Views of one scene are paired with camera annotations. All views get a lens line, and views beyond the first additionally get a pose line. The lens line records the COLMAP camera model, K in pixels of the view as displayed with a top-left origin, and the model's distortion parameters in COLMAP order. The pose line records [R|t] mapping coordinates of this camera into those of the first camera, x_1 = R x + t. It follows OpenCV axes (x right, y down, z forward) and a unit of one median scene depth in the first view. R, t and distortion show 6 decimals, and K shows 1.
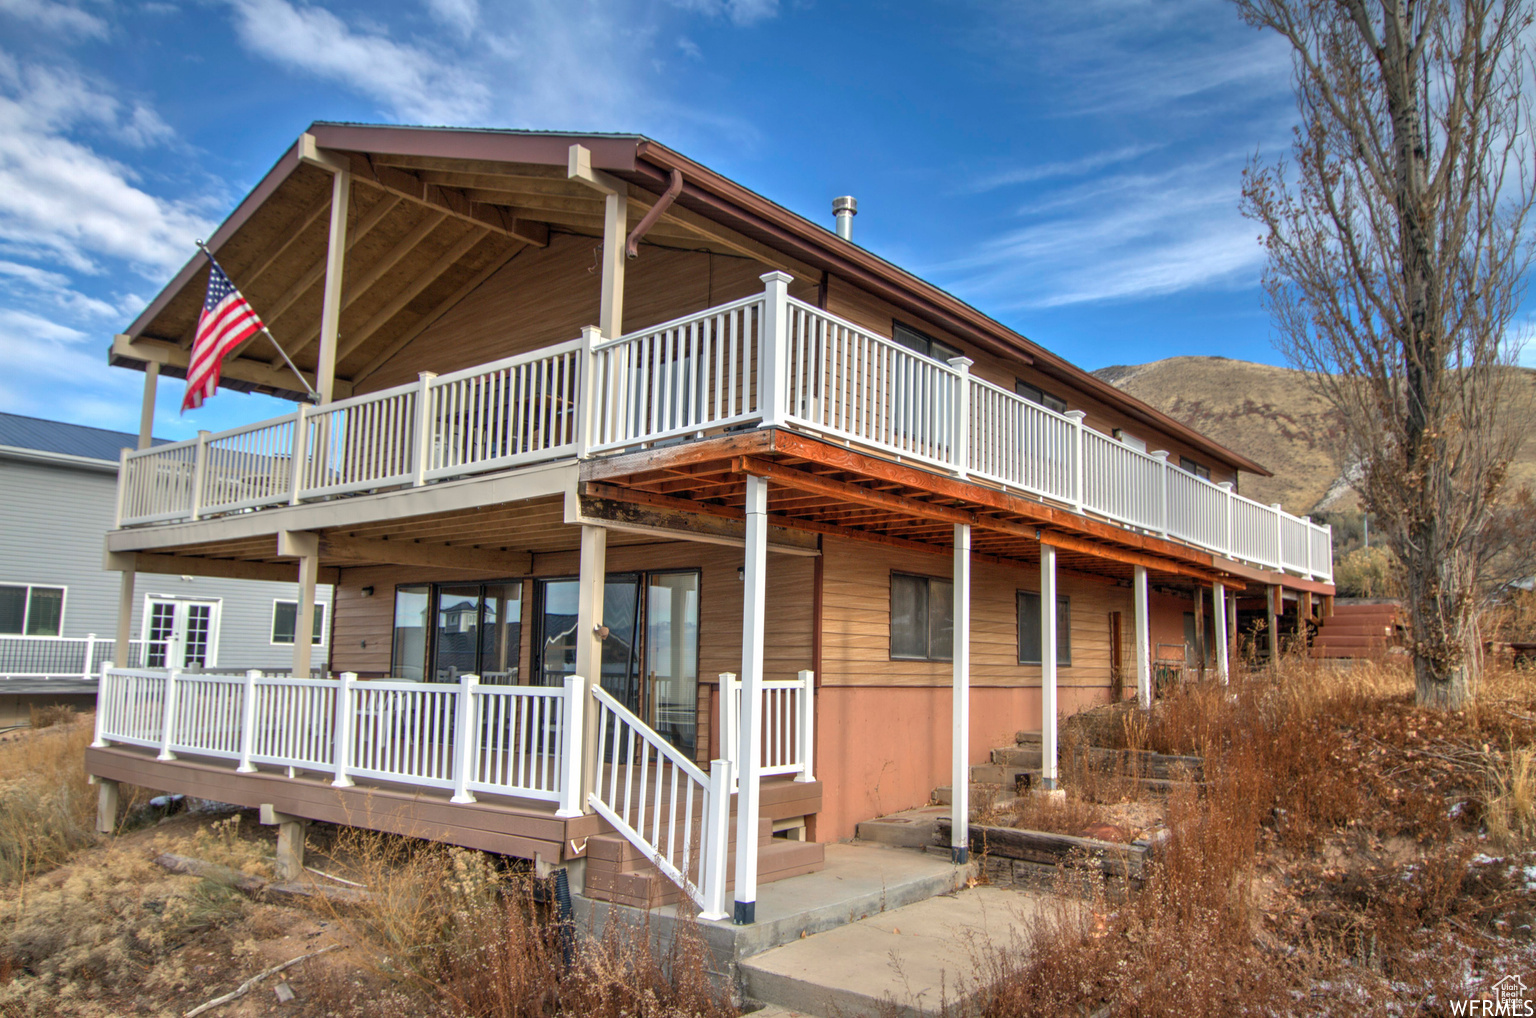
lens RADIAL K [[1103.2, 0, 768.0], [0, 1103.2, 509.0], [0, 0, 1]] dist [-0.001037, -0.000368]
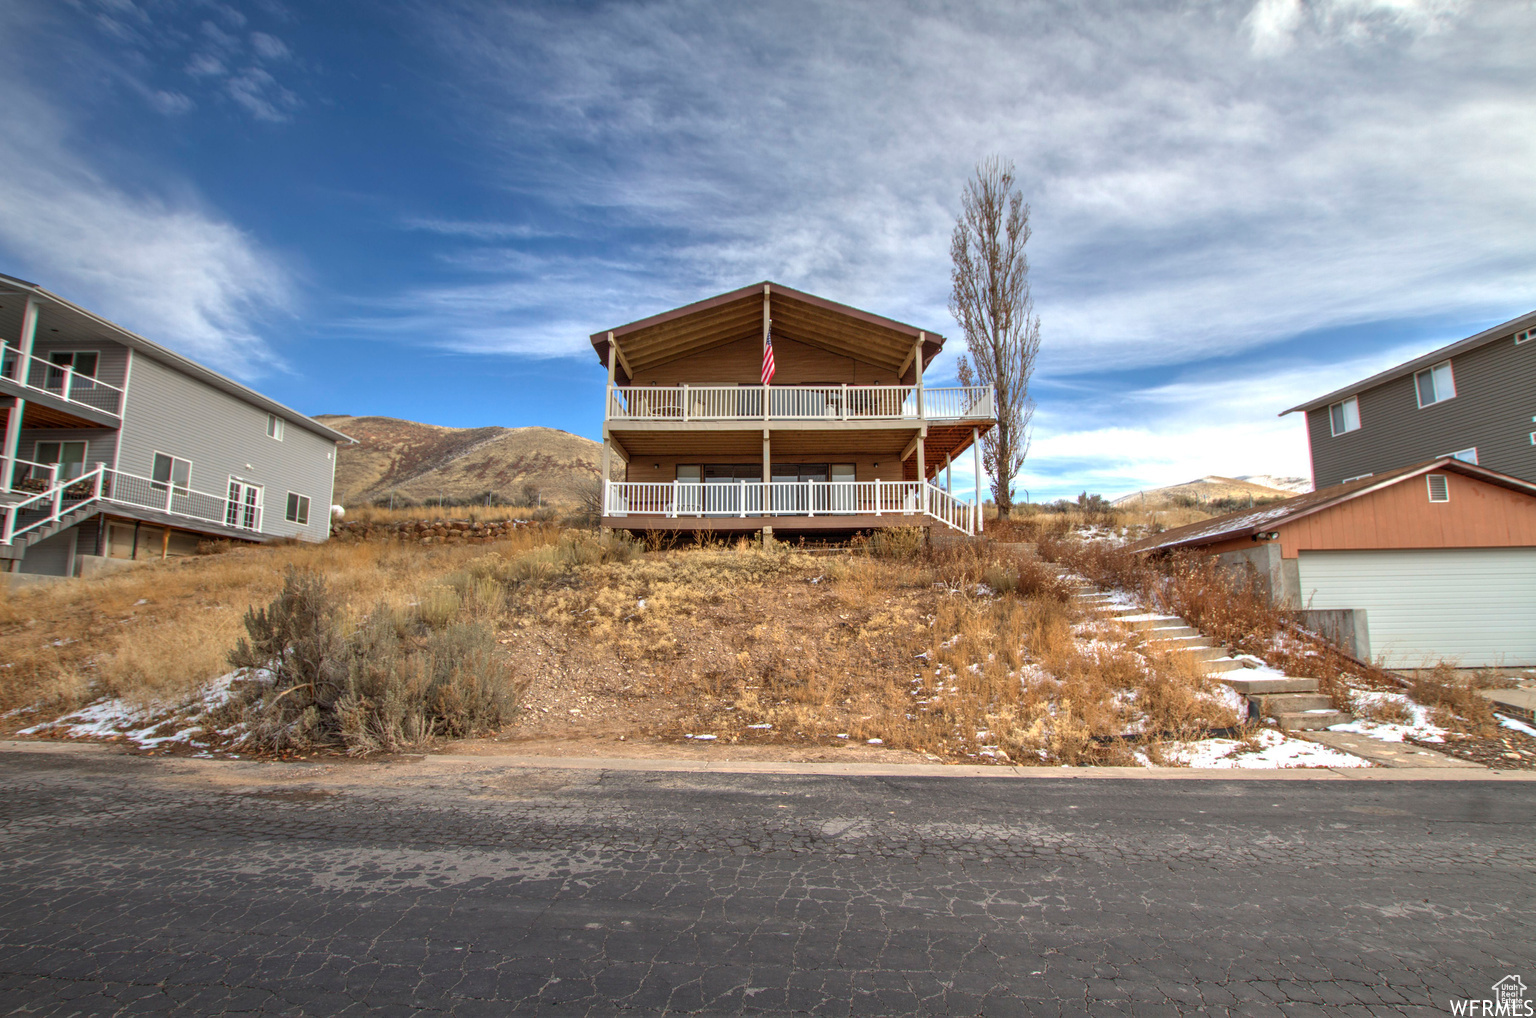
lens RADIAL K [[712.2, 0, 765.8], [0, 712.2, 520.1], [0, 0, 1]] dist [-0.032996, 0.004684]
pose [[0.765650, 0.069540, 0.639487, -0.852912], [-0.066816, 0.997359, -0.028458, 0.161251], [-0.639777, -0.020939, 0.768275, -0.194870]]
